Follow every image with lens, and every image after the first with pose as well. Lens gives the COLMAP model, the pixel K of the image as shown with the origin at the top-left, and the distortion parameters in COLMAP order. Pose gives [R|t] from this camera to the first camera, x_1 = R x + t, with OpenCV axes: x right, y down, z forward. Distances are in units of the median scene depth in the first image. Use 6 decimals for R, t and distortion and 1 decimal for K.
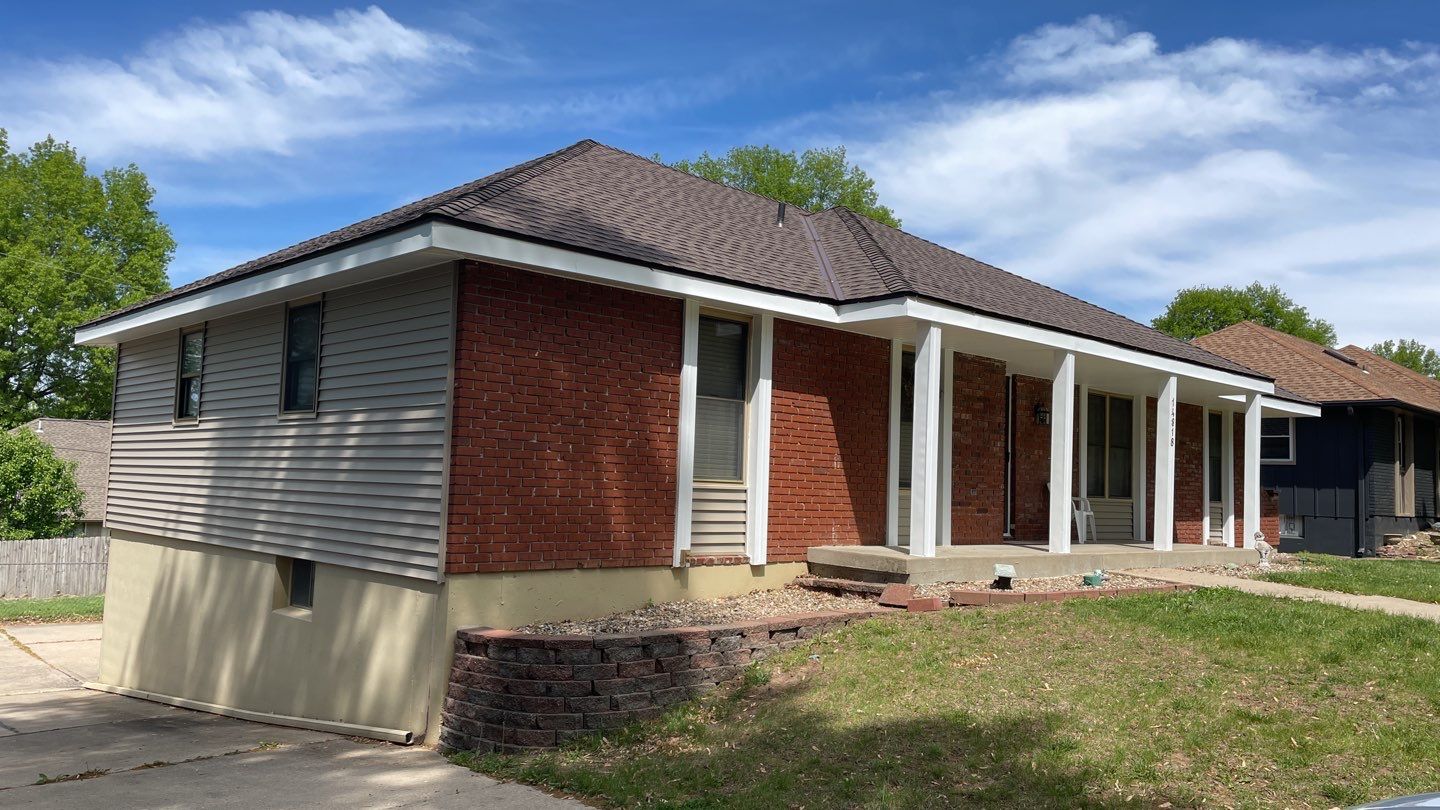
lens RADIAL K [[1118.4, 0, 707.7], [0, 1118.4, 408.1], [0, 0, 1]] dist [0.110419, -0.000414]
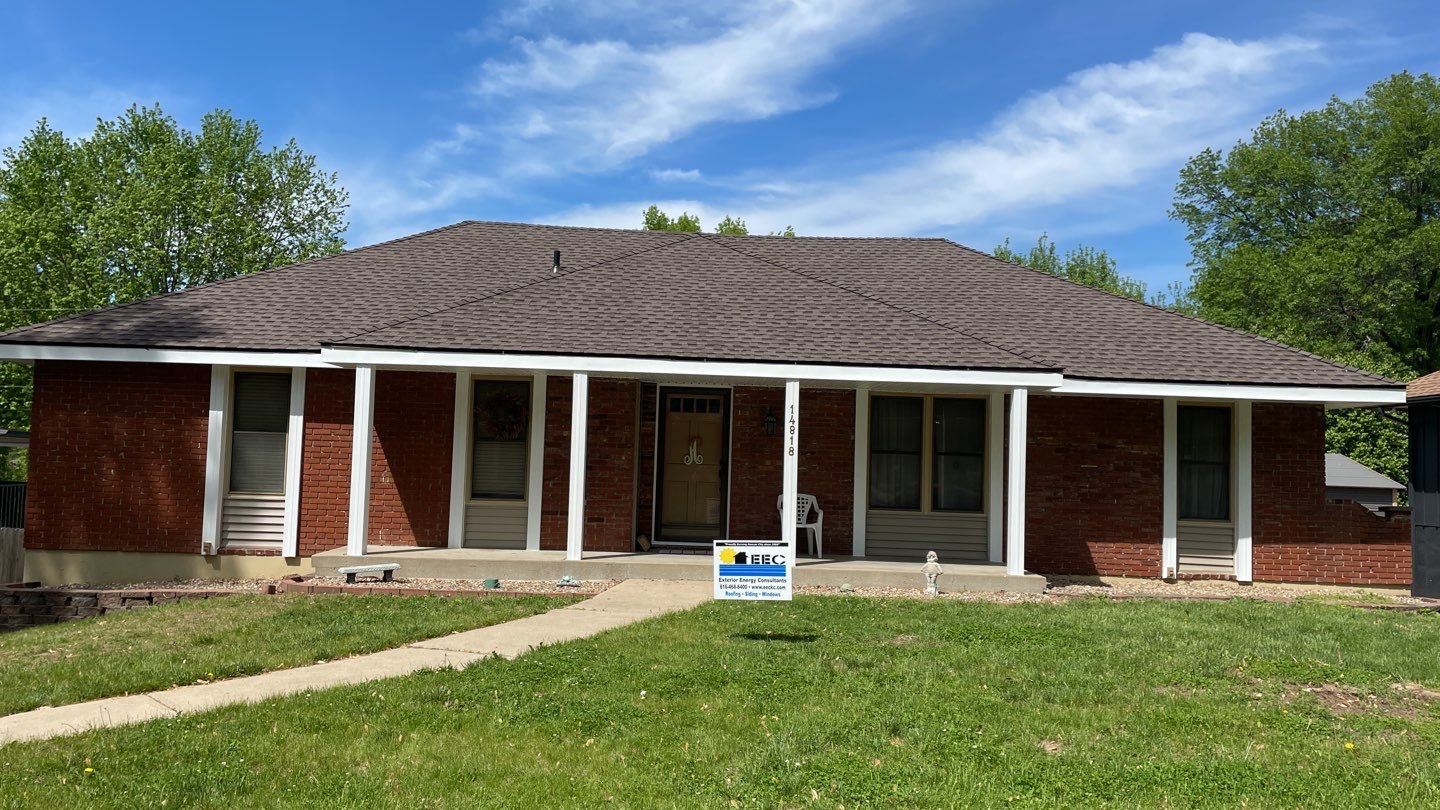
lens RADIAL K [[1059.7, 0, 720.0], [0, 1059.7, 405.0], [0, 0, 1]] dist [0.107697, -0.130098]
pose [[0.728821, -0.056872, -0.682338, 1.242141], [0.042943, 0.998379, -0.037346, 0.028789], [0.683356, -0.002083, 0.730082, 0.402074]]
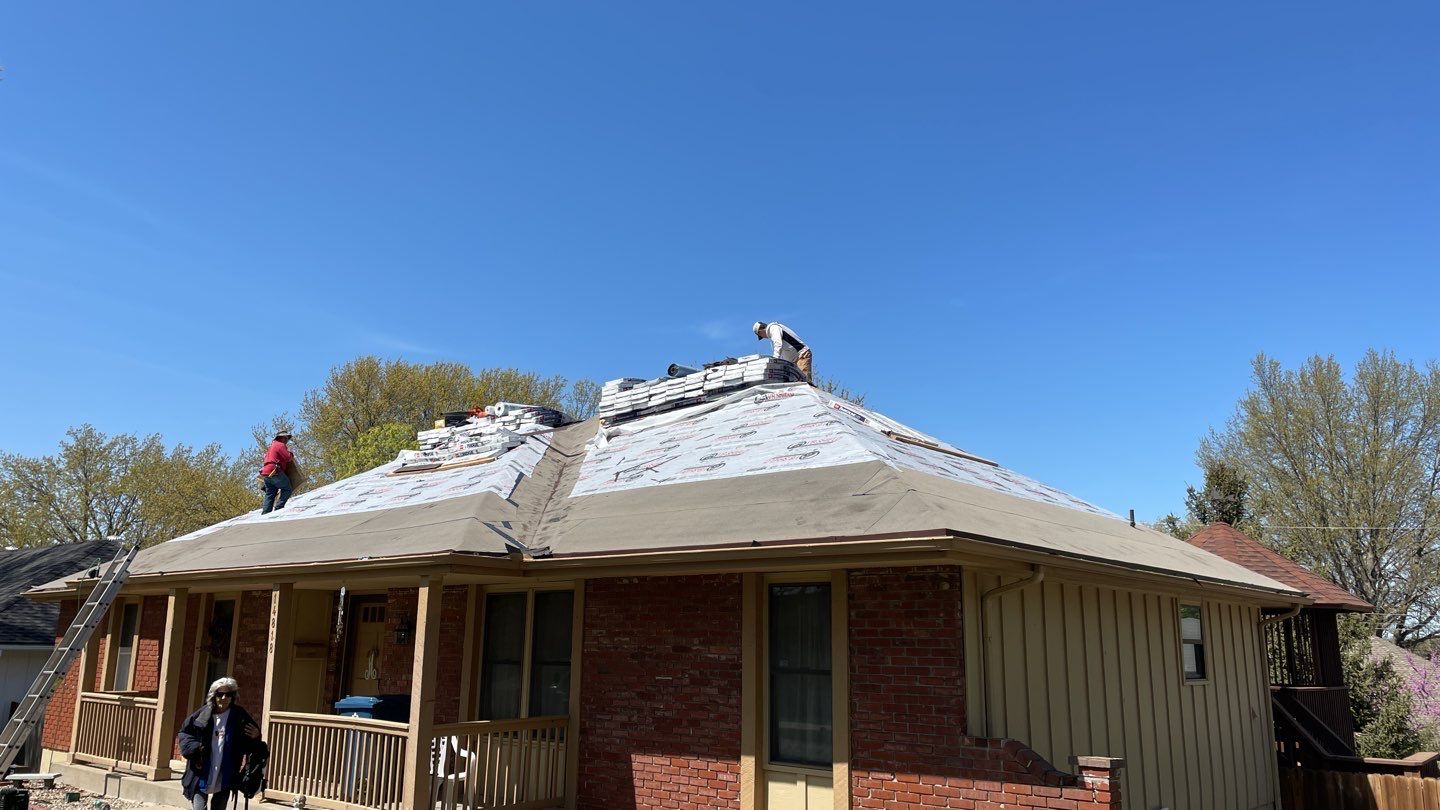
lens RADIAL K [[1059.7, 0, 720.0], [0, 1059.7, 405.0], [0, 0, 1]] dist [0.107697, -0.130098]
pose [[0.111585, -0.257474, -0.959821, 1.627976], [0.052893, 0.966022, -0.252989, 0.081349], [0.992346, -0.022538, 0.121412, 1.595341]]
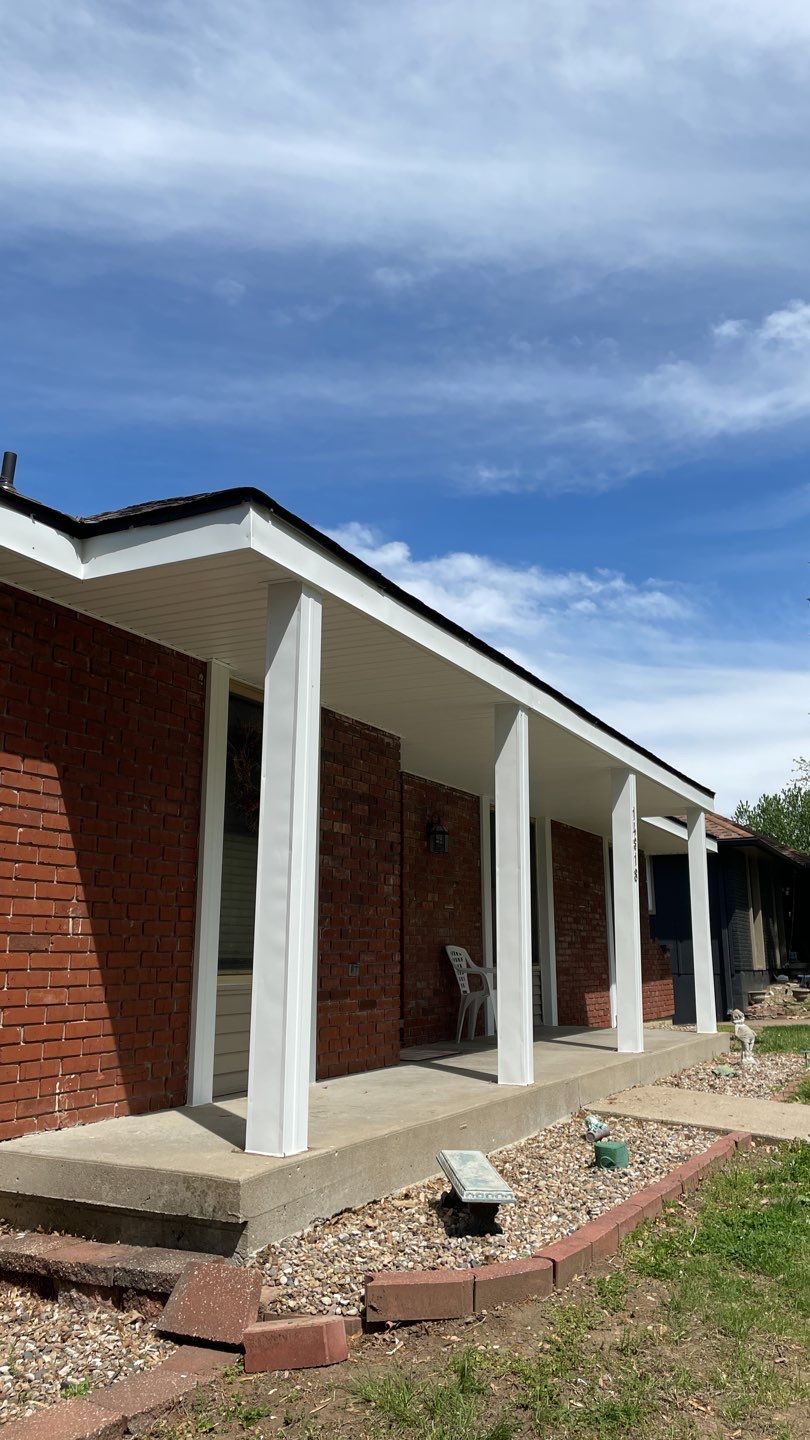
lens RADIAL K [[1118.4, 0, 405.0], [0, 1118.4, 720.0], [0, 0, 1]] dist [0.110419, -0.000414]
pose [[0.941333, 0.035513, 0.335607, 0.089580], [0.009062, 0.991429, -0.130329, 0.031605], [-0.337359, 0.125724, 0.932943, 0.570425]]
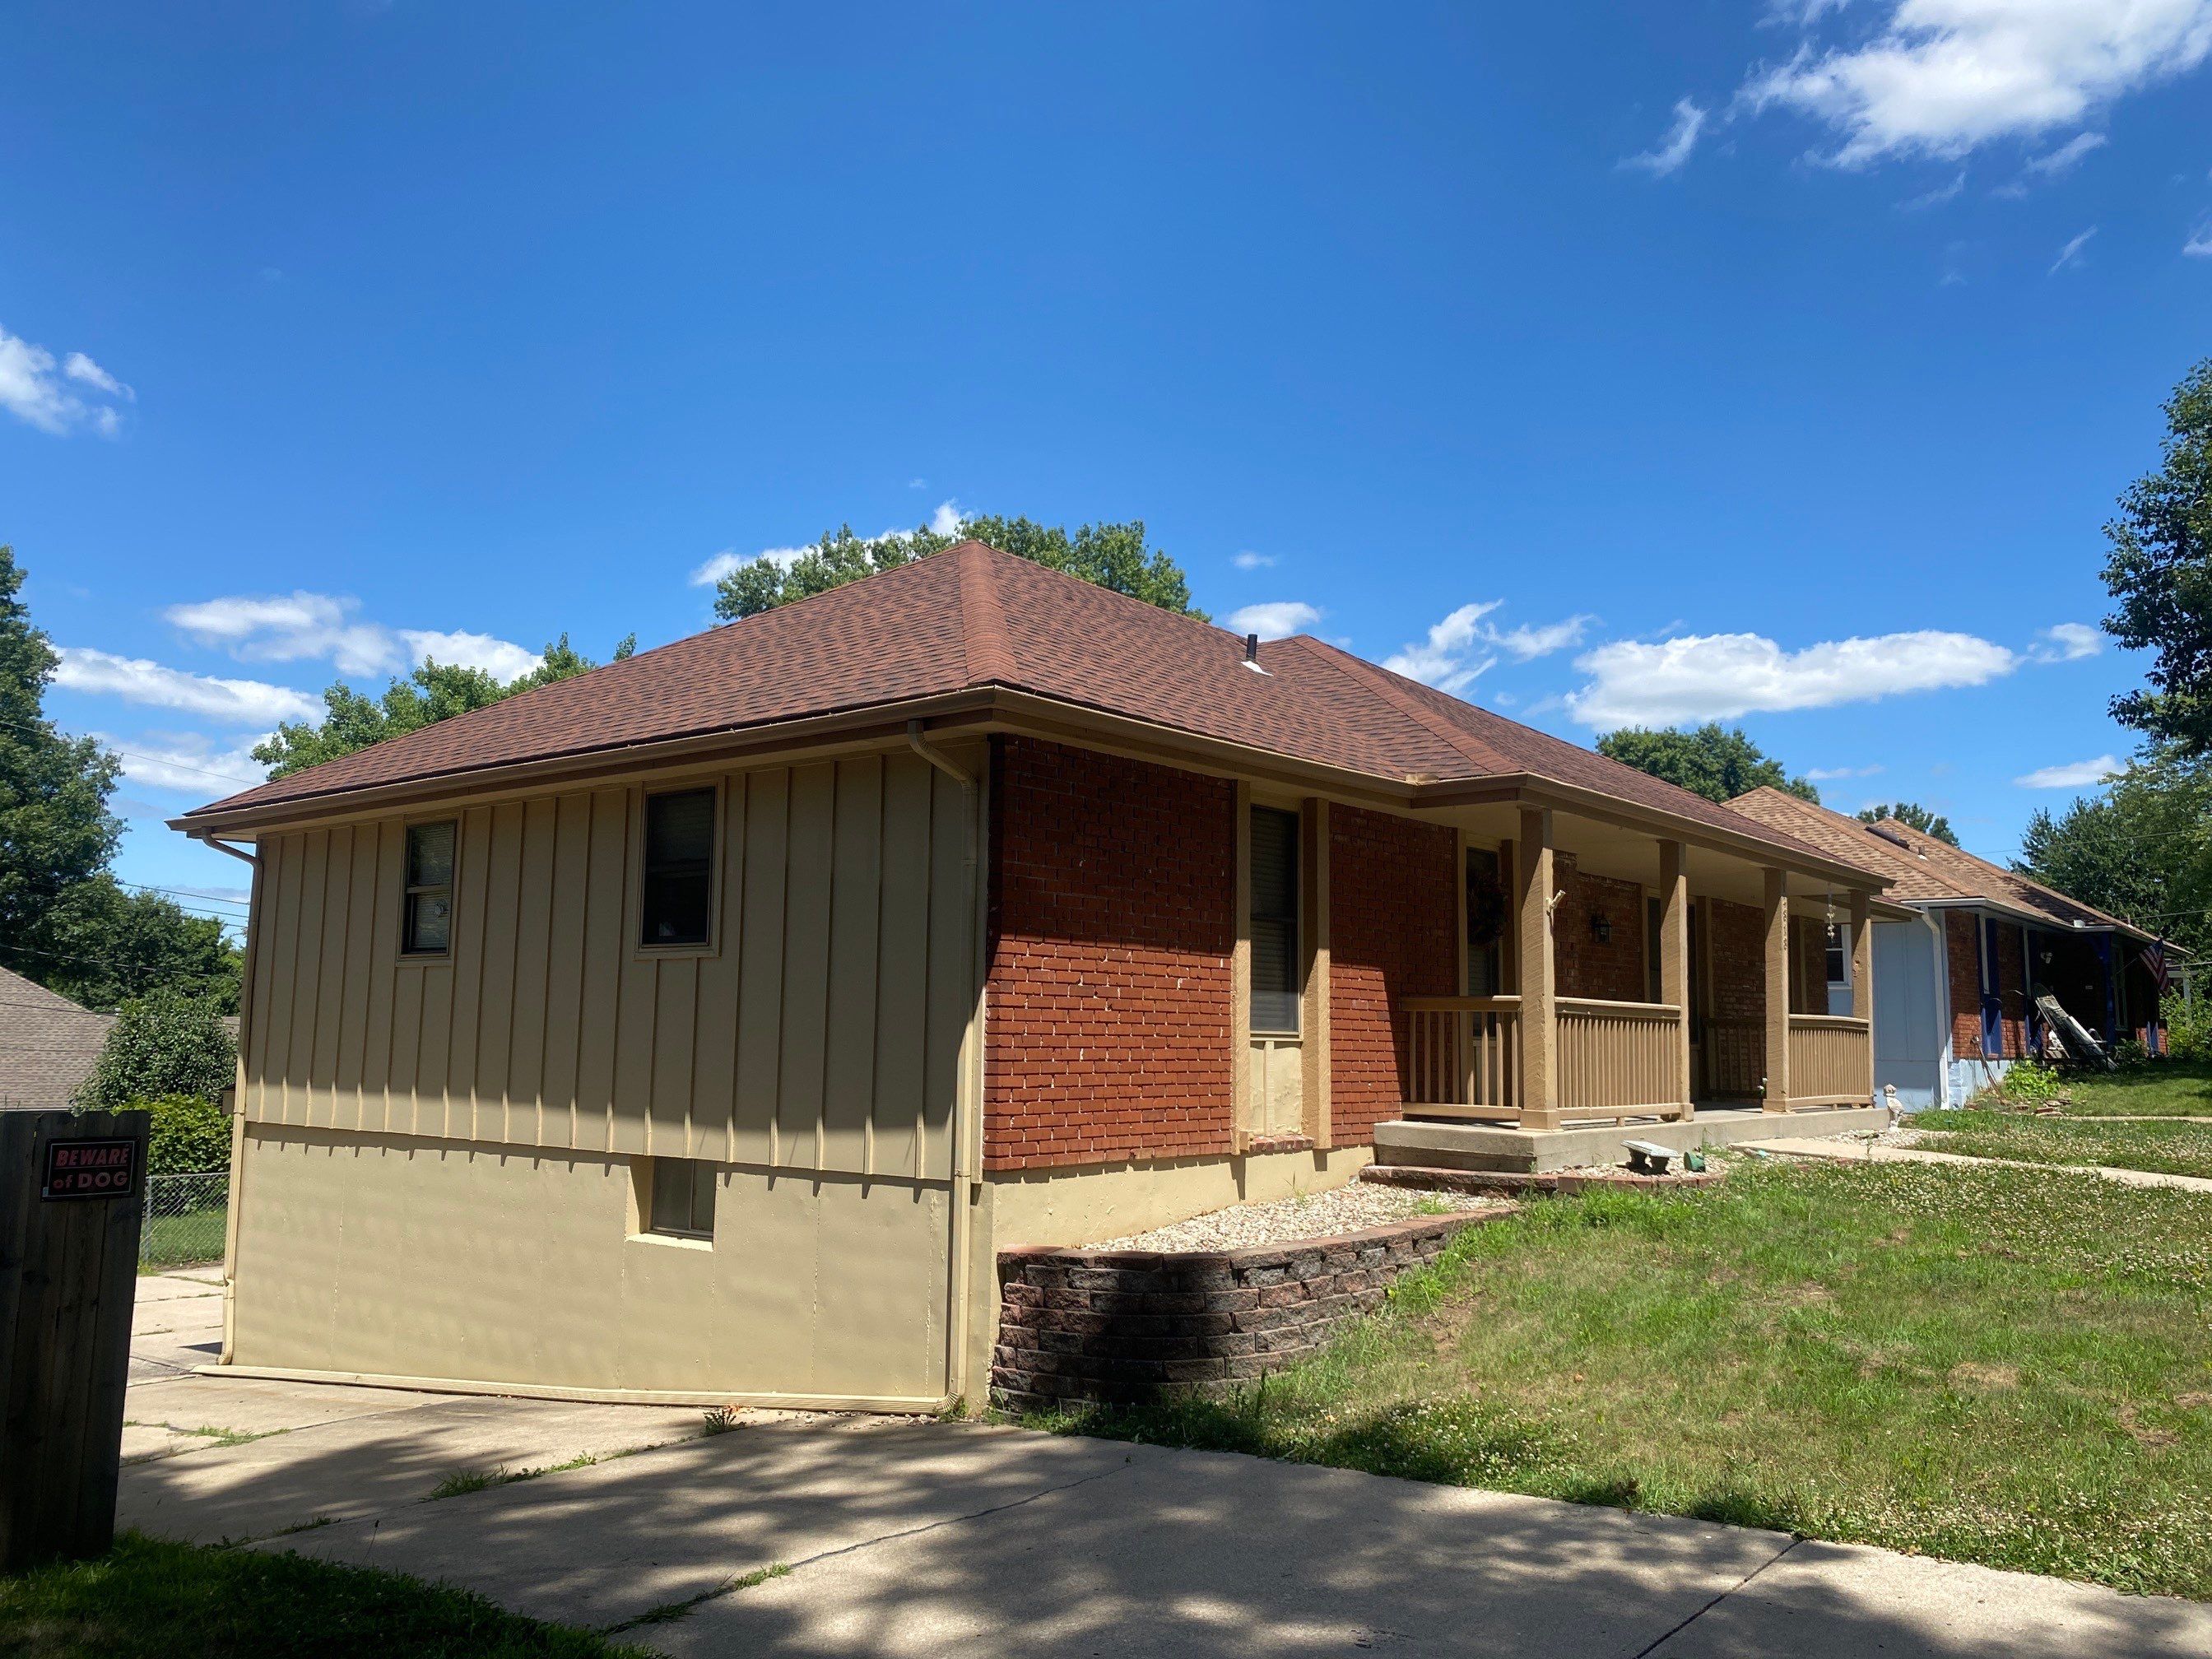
lens RADIAL K [[1752.9, 0, 1062.3], [0, 1752.9, 805.7], [0, 0, 1]] dist [0.045895, 0.000586]
pose [[0.993571, -0.007163, 0.112980, -0.235521], [0.013894, 0.998167, -0.058909, -0.015175], [-0.112350, 0.060100, 0.991849, -0.100392]]
